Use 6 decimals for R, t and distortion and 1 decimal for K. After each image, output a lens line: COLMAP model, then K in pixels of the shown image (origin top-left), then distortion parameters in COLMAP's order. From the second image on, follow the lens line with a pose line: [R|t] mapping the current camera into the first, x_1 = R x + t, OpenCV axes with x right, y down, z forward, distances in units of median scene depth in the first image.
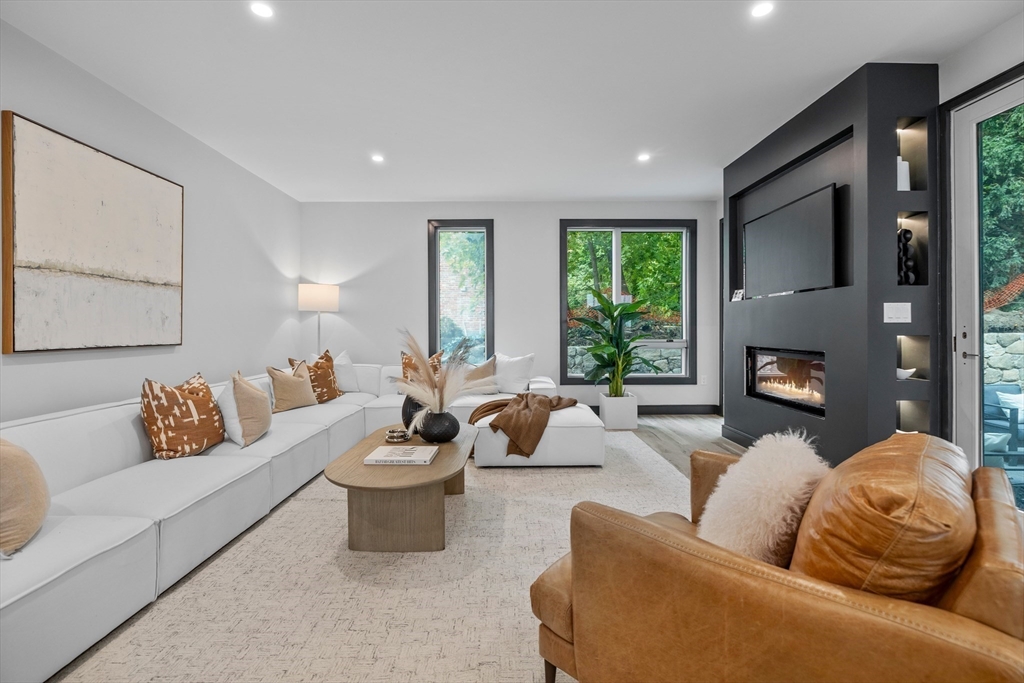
lens RADIAL K [[461.8, 0, 513.2], [0, 461.8, 331.5], [0, 0, 1]] dist [-0.000449, 0.000090]
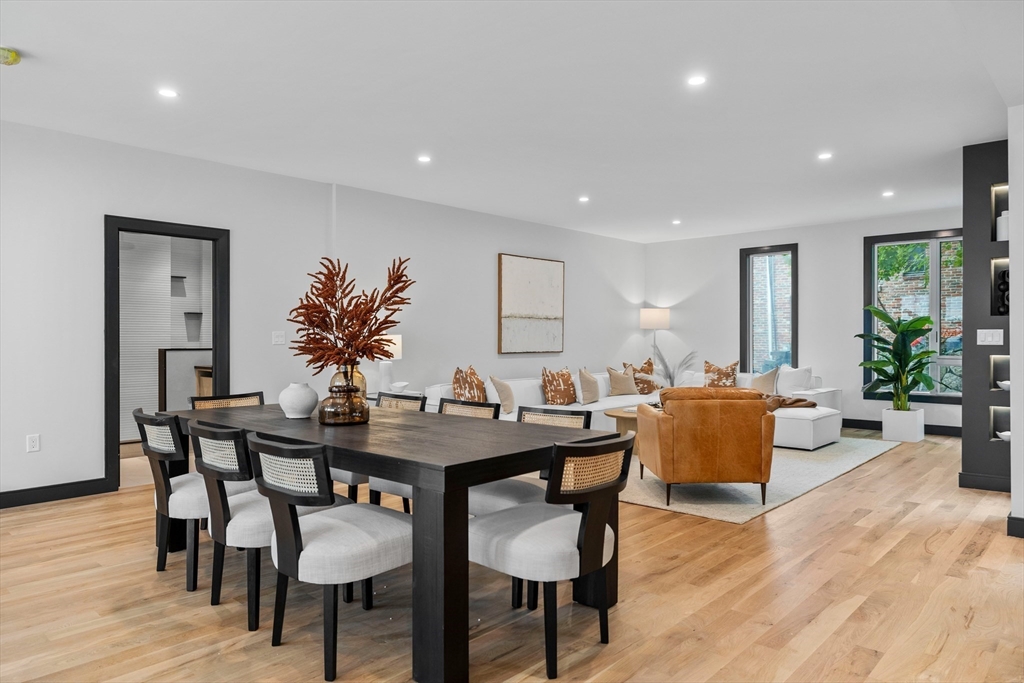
lens RADIAL K [[660.7, 0, 512.0], [0, 660.7, 340.3], [0, 0, 1]] dist [0.000797, 0.000091]
pose [[0.727294, 0.007184, -0.686289, 0.976898], [-0.007626, 0.999968, 0.002386, -0.022663], [0.686284, 0.003498, 0.727325, -1.083794]]
